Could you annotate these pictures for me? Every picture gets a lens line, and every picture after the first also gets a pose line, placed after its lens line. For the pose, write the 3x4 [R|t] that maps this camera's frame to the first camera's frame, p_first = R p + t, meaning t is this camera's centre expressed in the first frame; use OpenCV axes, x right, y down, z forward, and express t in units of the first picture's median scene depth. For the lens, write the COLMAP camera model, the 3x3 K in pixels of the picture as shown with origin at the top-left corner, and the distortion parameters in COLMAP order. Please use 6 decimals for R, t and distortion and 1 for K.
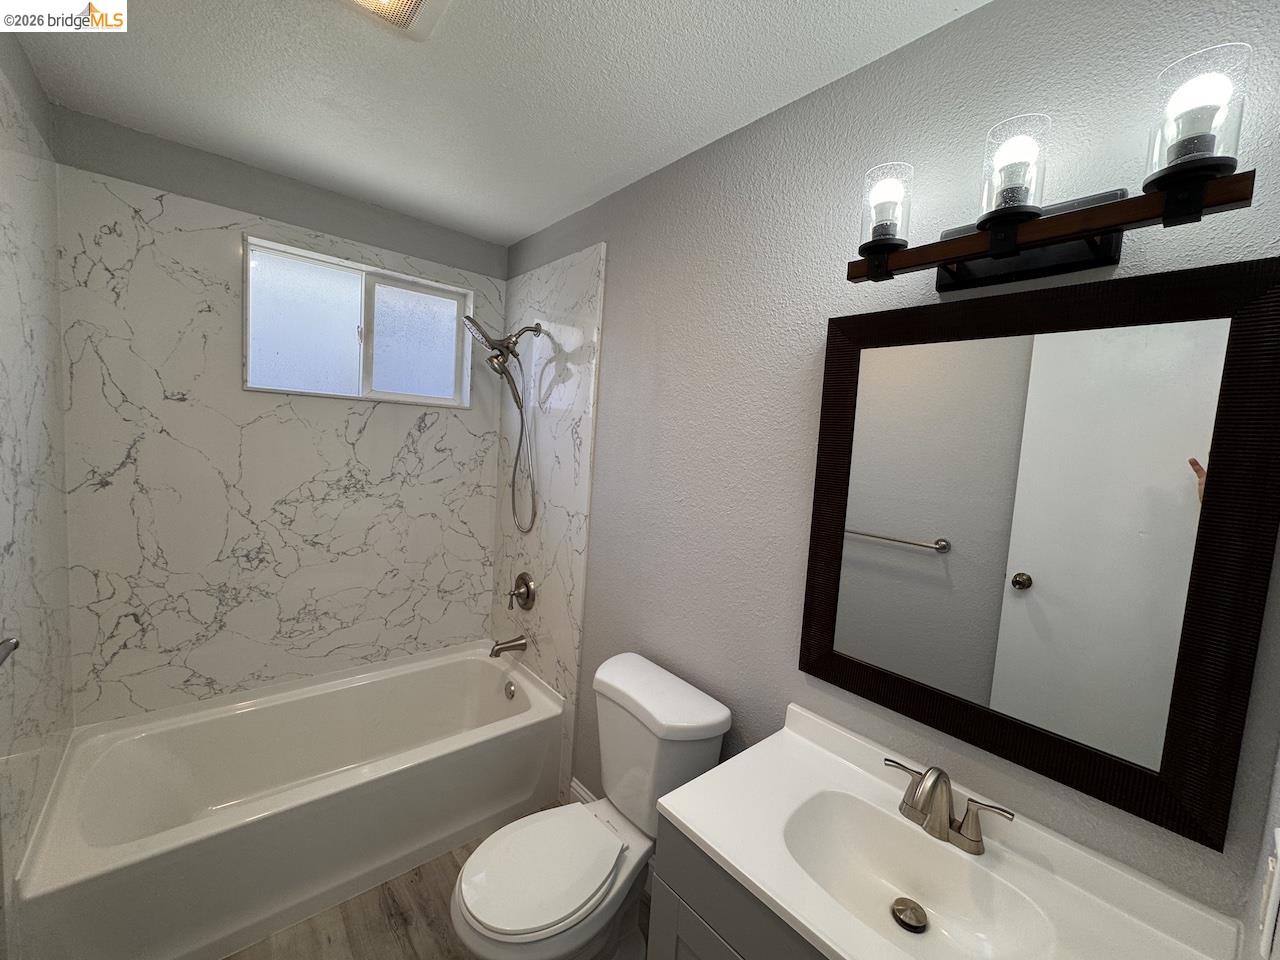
lens RADIAL K [[511.0, 0, 647.5], [0, 511.0, 474.0], [0, 0, 1]] dist [-0.001716, 0.000033]
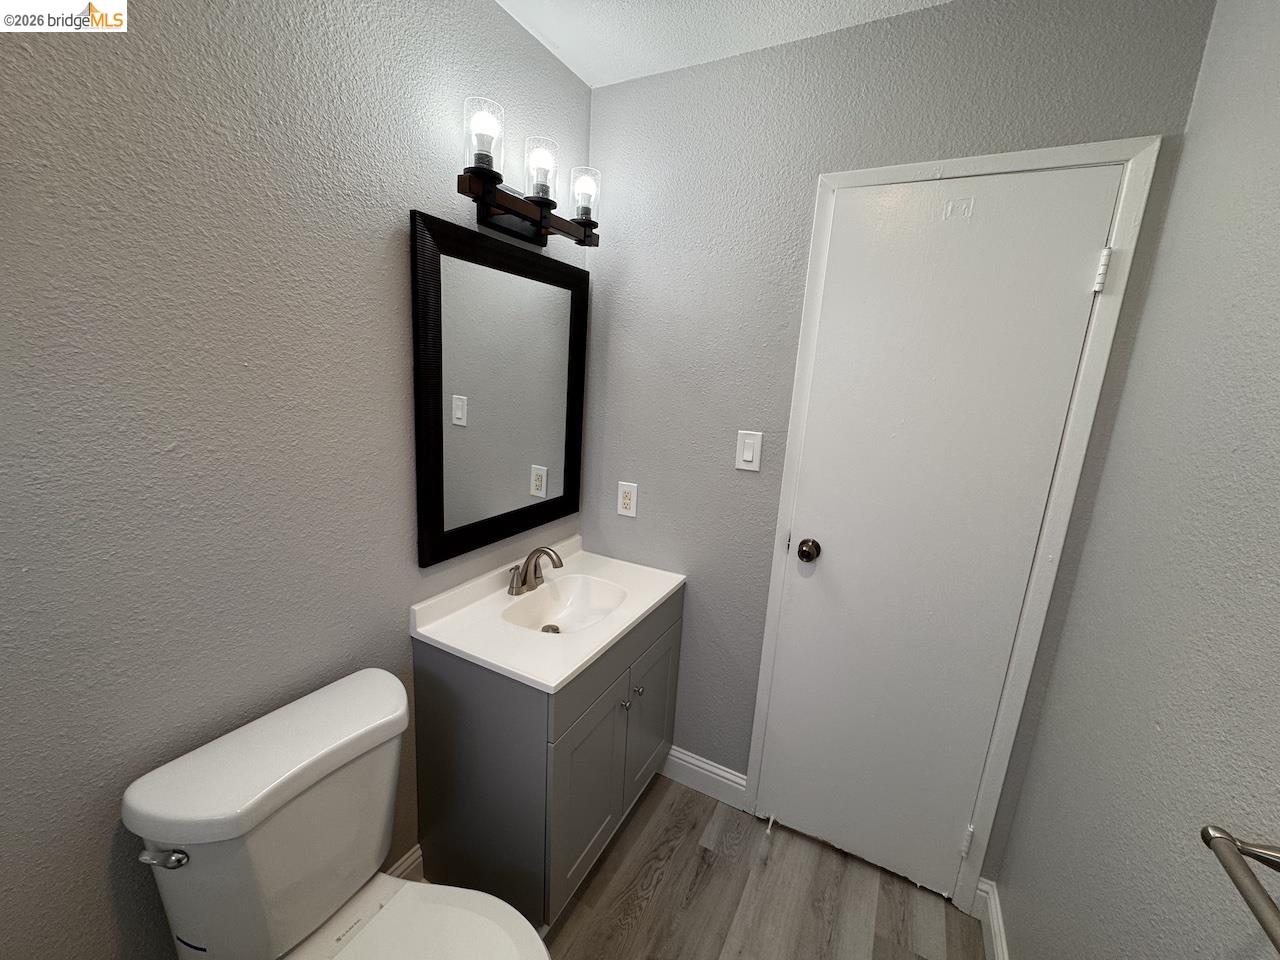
lens RADIAL K [[511.0, 0, 643.9], [0, 511.0, 486.4], [0, 0, 1]] dist [-0.001716, 0.000033]
pose [[-0.336647, -0.283397, 0.897973, -0.928646], [0.000278, 0.953606, 0.301059, -0.113029], [-0.941631, 0.101600, -0.320950, 1.107249]]
